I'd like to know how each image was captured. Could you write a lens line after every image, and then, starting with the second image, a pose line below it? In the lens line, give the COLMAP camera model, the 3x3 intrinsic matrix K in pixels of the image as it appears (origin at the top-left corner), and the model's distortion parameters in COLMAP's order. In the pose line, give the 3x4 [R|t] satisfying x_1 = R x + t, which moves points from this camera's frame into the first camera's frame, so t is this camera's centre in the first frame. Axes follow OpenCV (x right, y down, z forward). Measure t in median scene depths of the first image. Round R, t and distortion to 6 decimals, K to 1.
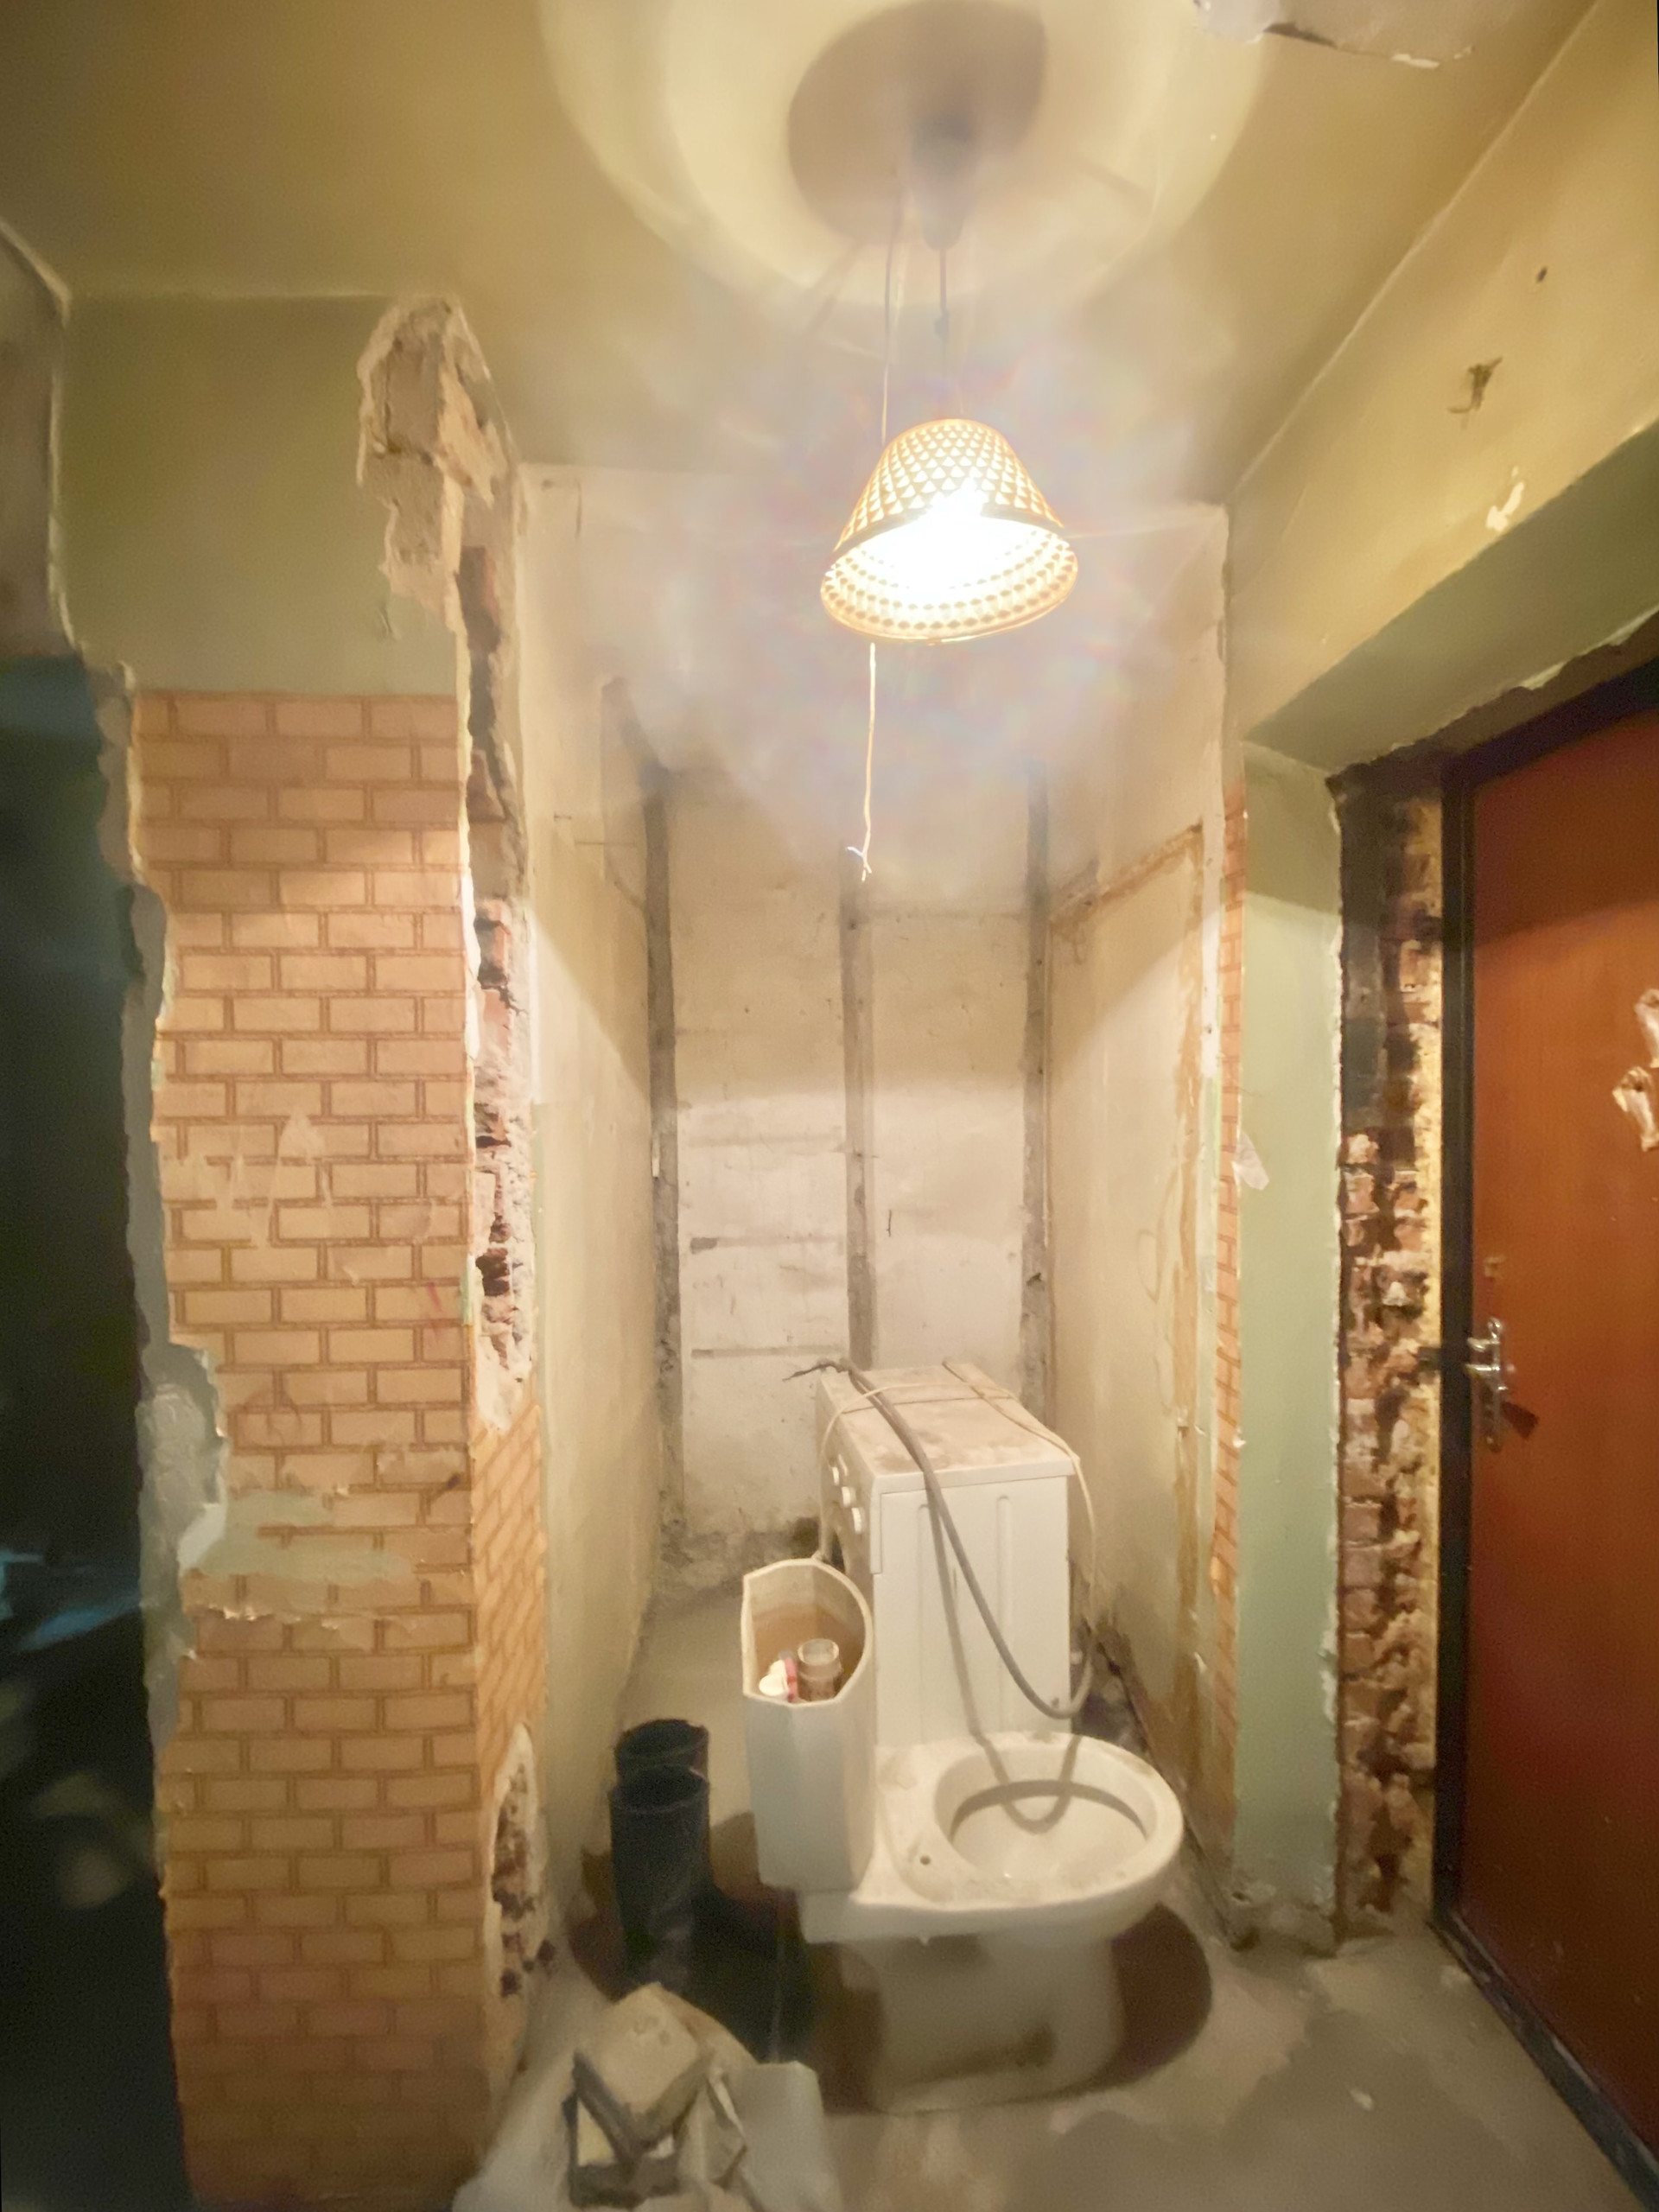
lens RADIAL K [[893.9, 0, 829.6], [0, 893.9, 1102.9], [0, 0, 1]] dist [-0.011324, -0.002313]
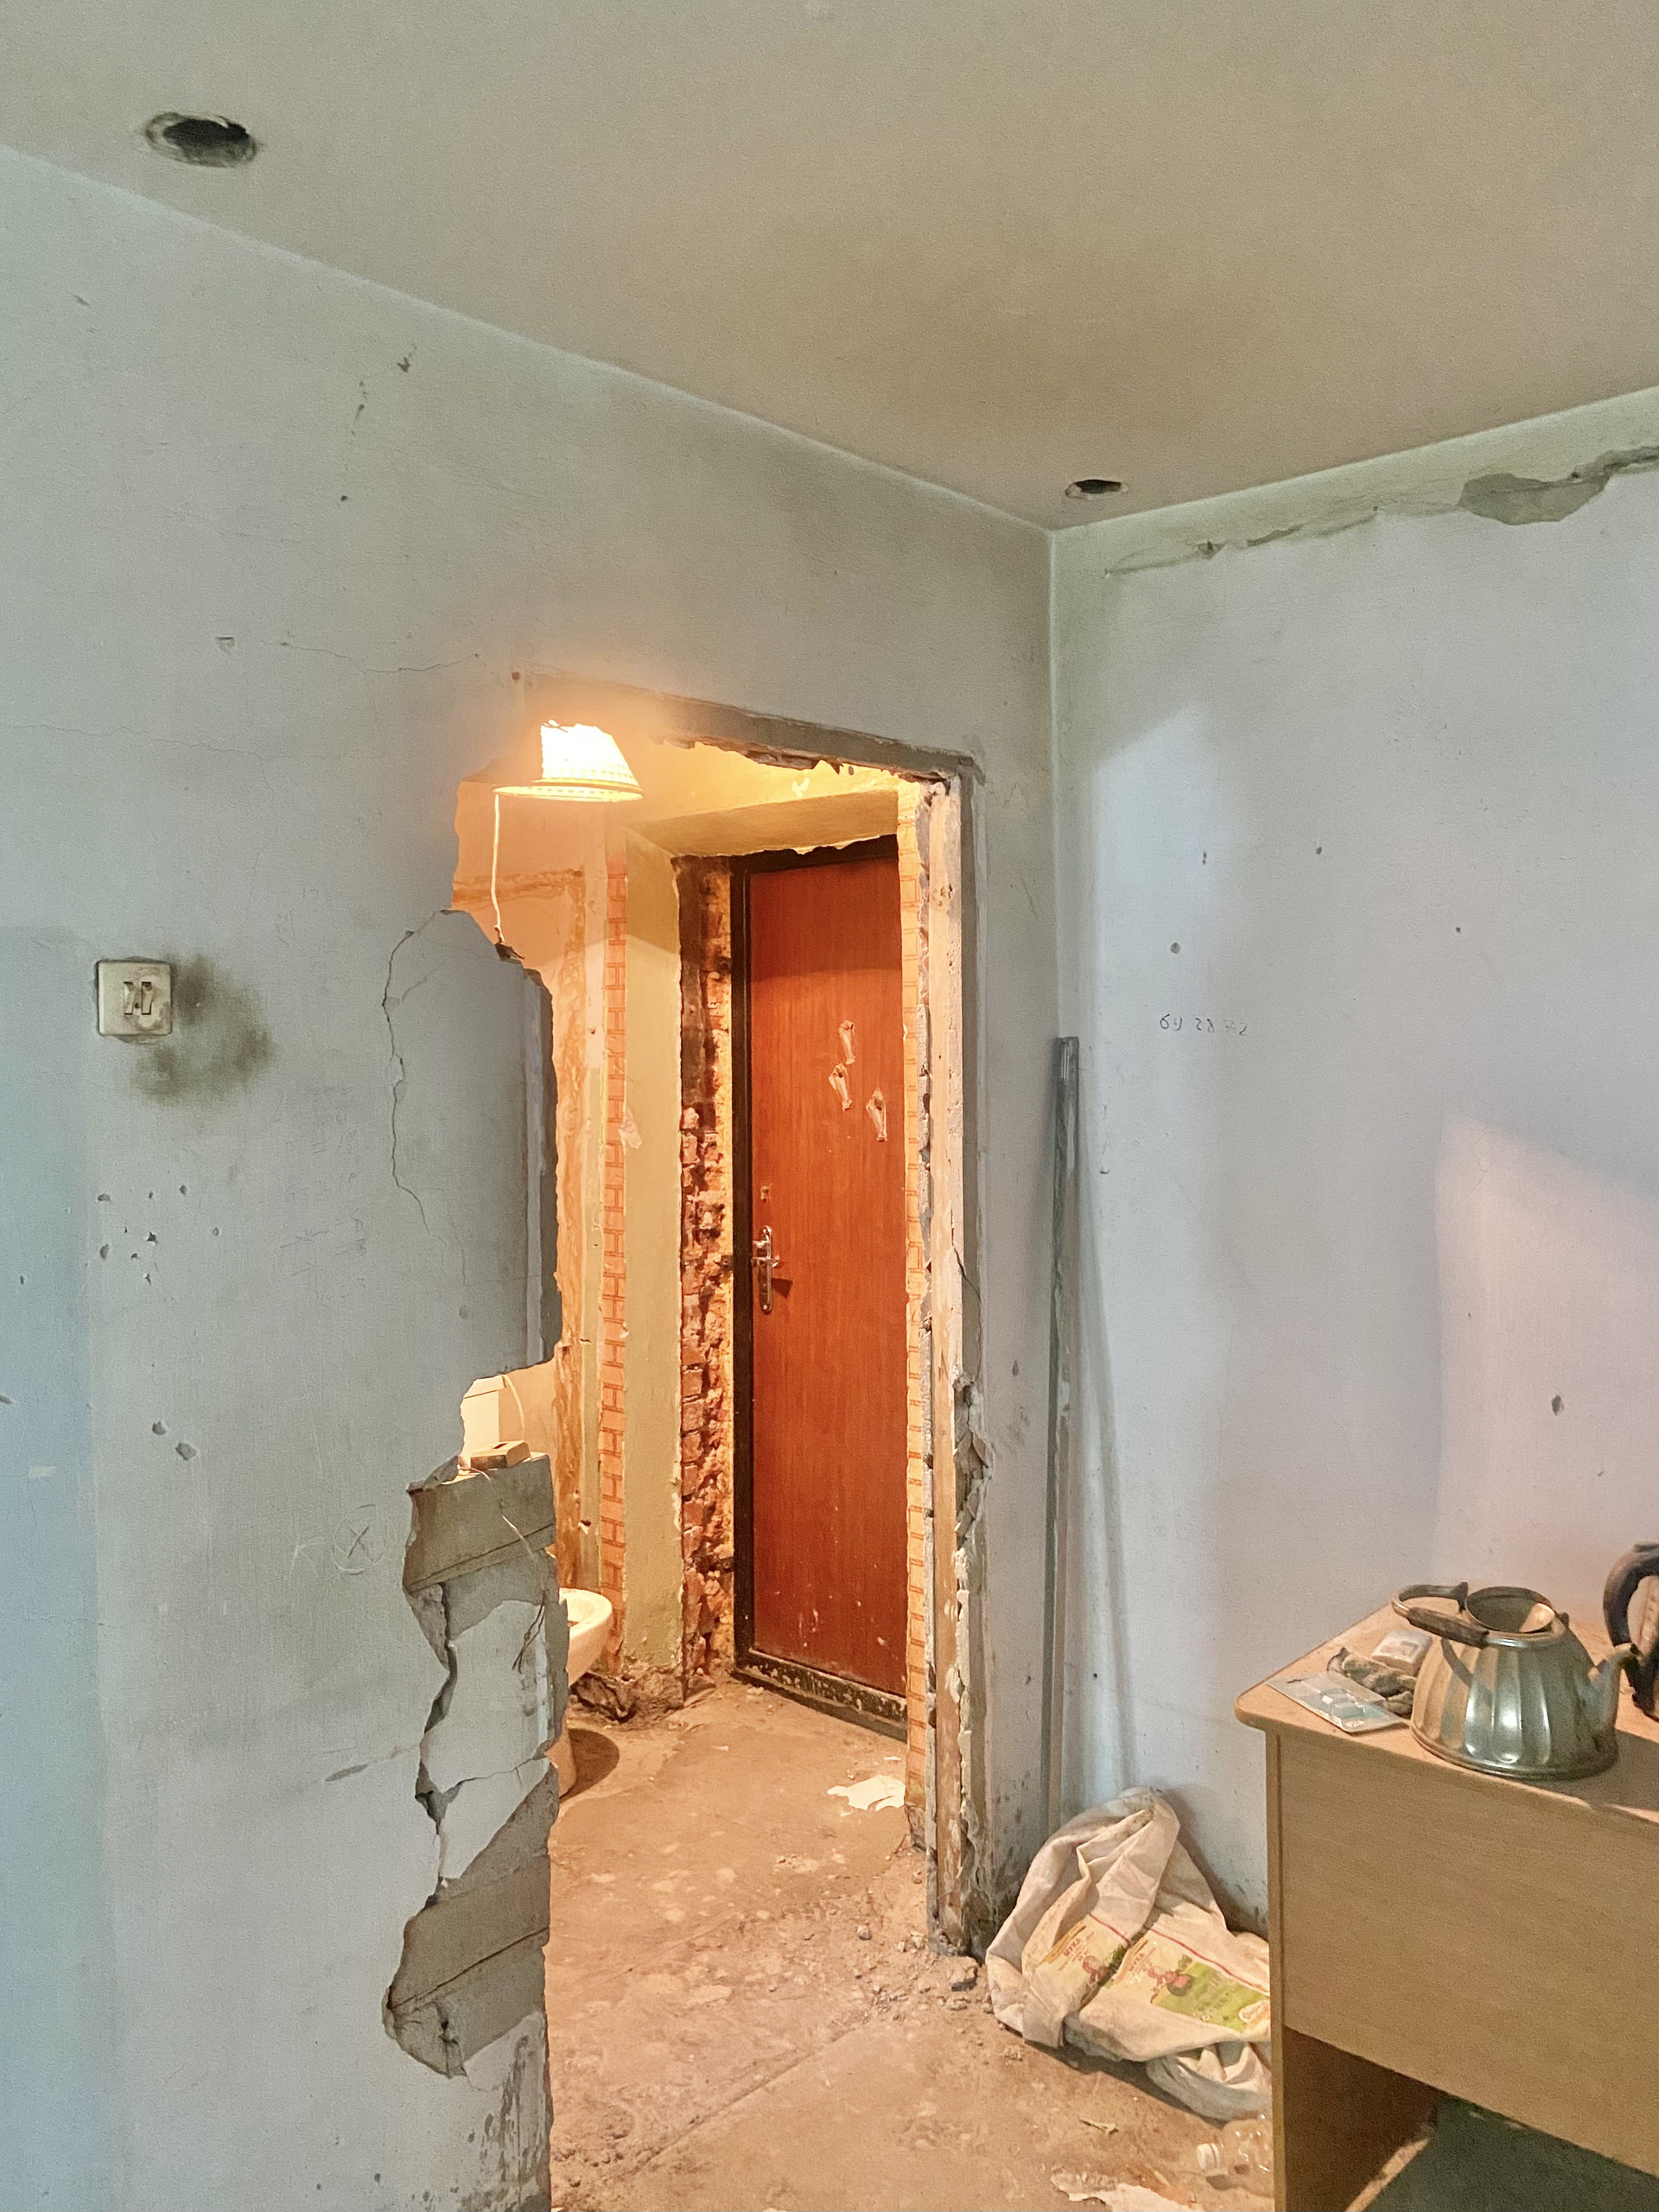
lens RADIAL K [[1676.4, 0, 828.2], [0, 1676.4, 1098.4], [0, 0, 1]] dist [0.000452, -0.000066]
pose [[0.705518, -0.011430, 0.708600, -1.123500], [0.010786, 0.999927, 0.005390, 0.007529], [-0.708610, 0.003840, 0.705590, -1.027253]]
